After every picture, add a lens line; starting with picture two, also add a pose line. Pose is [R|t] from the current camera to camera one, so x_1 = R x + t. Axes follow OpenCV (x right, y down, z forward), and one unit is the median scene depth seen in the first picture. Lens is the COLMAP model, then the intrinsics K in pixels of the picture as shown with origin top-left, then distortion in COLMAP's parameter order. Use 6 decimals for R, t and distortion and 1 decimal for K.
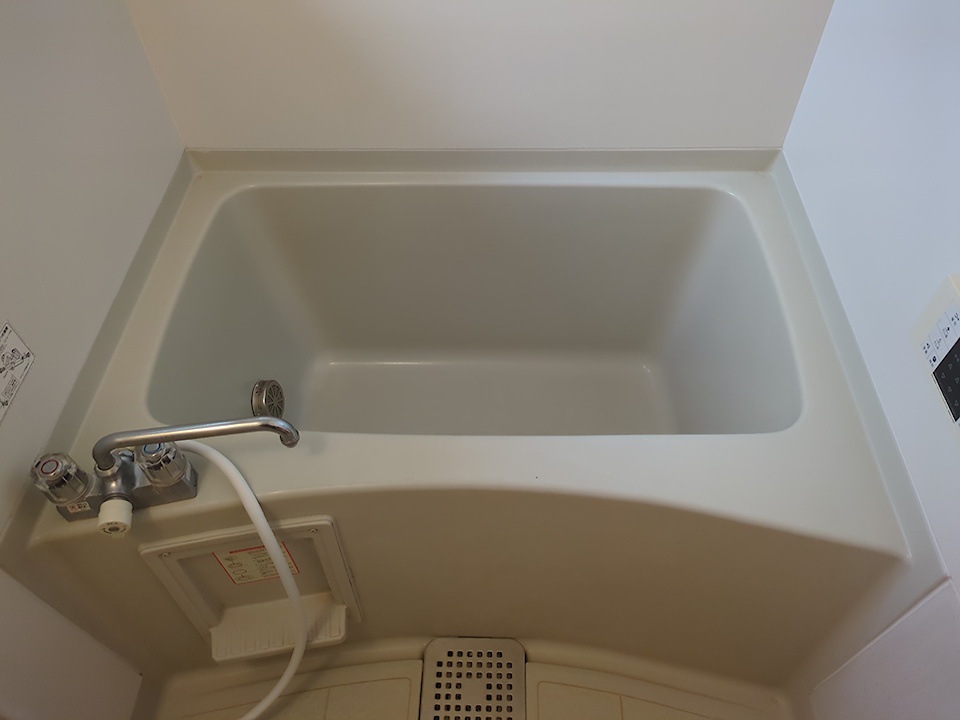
lens RADIAL K [[718.8, 0, 477.1], [0, 718.8, 348.7], [0, 0, 1]] dist [0.059600, -0.060852]
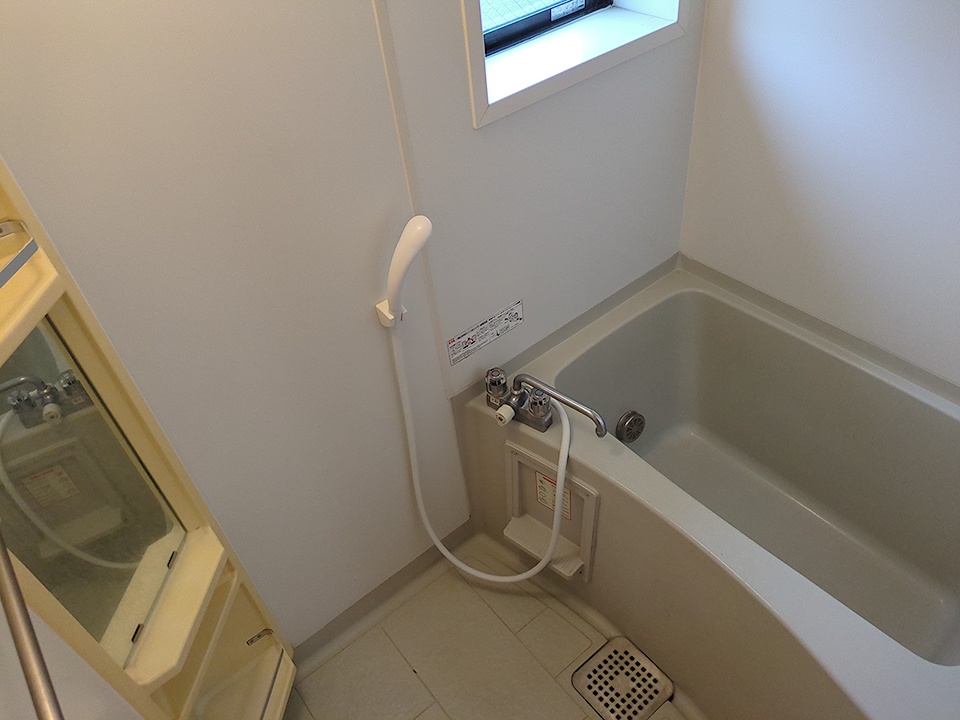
lens RADIAL K [[718.8, 0, 477.1], [0, 718.8, 348.7], [0, 0, 1]] dist [0.059600, -0.060852]
pose [[0.653954, 0.477811, -0.586550, 0.367556], [-0.534825, 0.840340, 0.088266, -0.025793], [0.535076, 0.255980, 0.805089, -0.449636]]
